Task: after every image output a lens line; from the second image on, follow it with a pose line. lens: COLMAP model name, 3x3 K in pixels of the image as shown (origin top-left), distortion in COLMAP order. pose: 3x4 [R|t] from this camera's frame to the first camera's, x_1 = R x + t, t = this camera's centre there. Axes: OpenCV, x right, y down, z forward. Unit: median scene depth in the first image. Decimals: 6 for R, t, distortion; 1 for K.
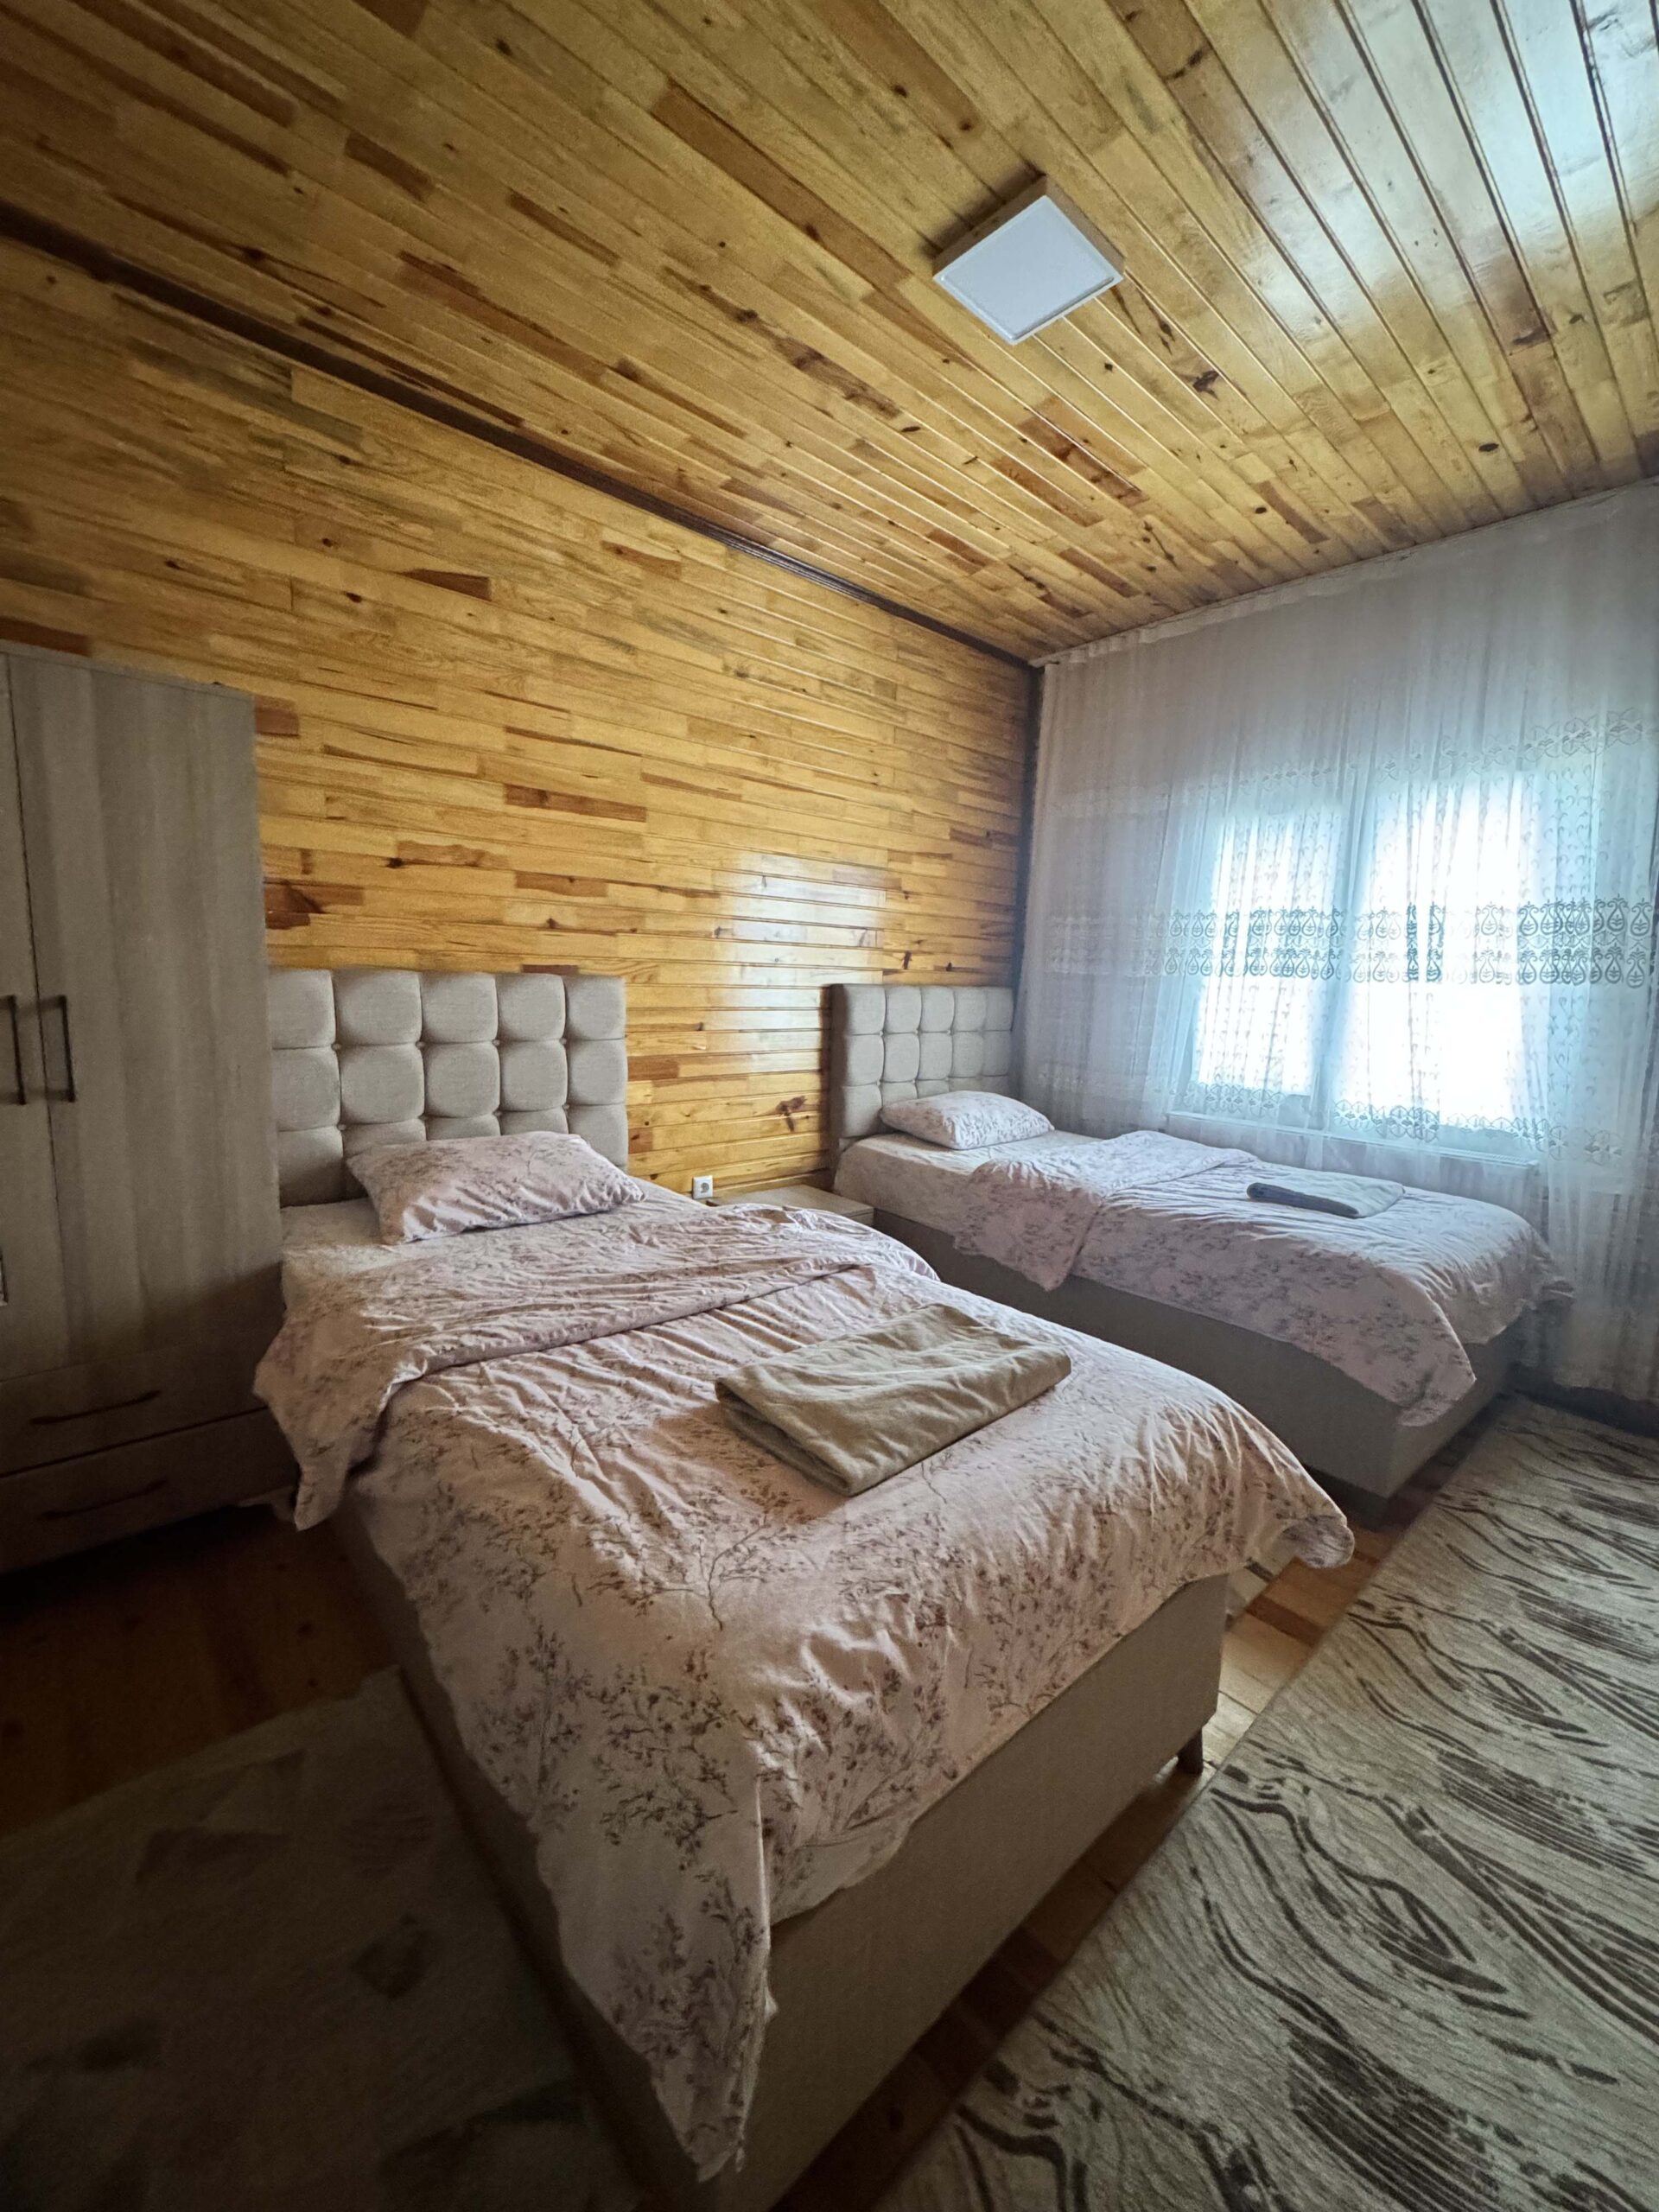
lens RADIAL K [[889.4, 0, 831.5], [0, 889.4, 1106.4], [0, 0, 1]] dist [-0.001241, -0.000013]
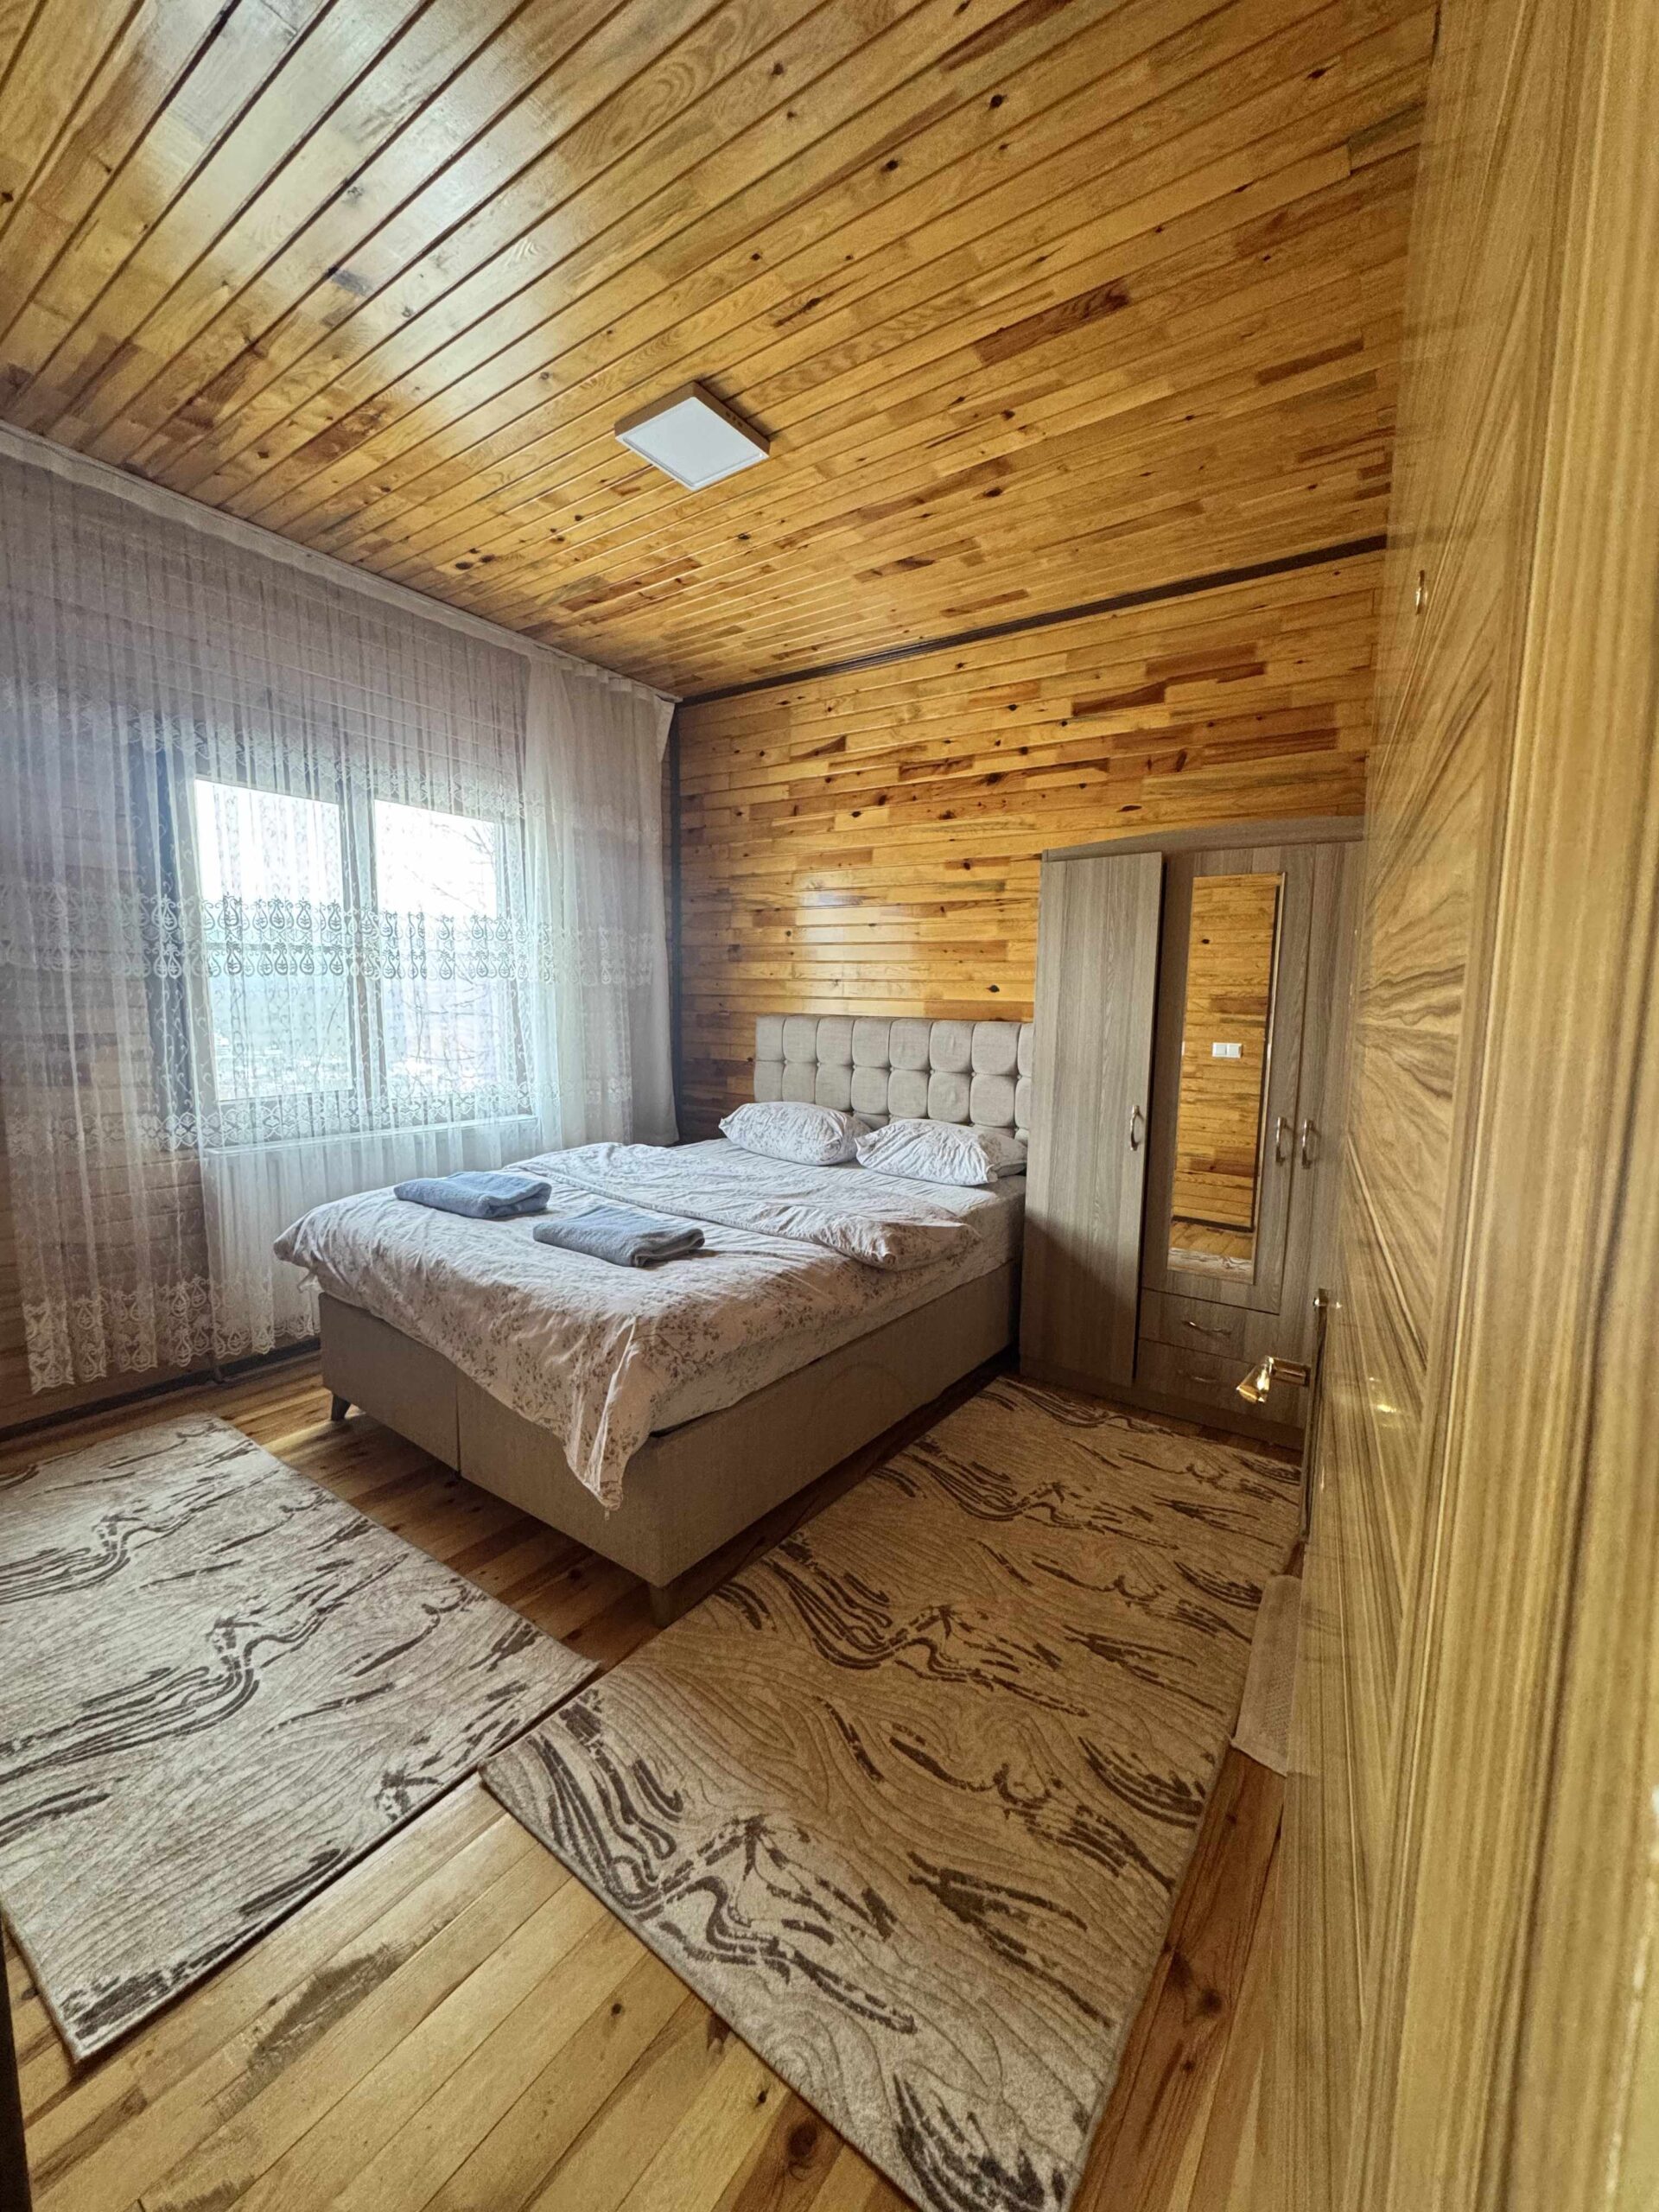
lens RADIAL K [[889.4, 0, 838.3], [0, 889.4, 1096.6], [0, 0, 1]] dist [-0.001241, -0.000013]
pose [[-0.204785, -0.111936, 0.972385, -0.774033], [0.084776, 0.987678, 0.131550, -0.098934], [-0.975129, 0.109375, -0.192772, 0.750657]]
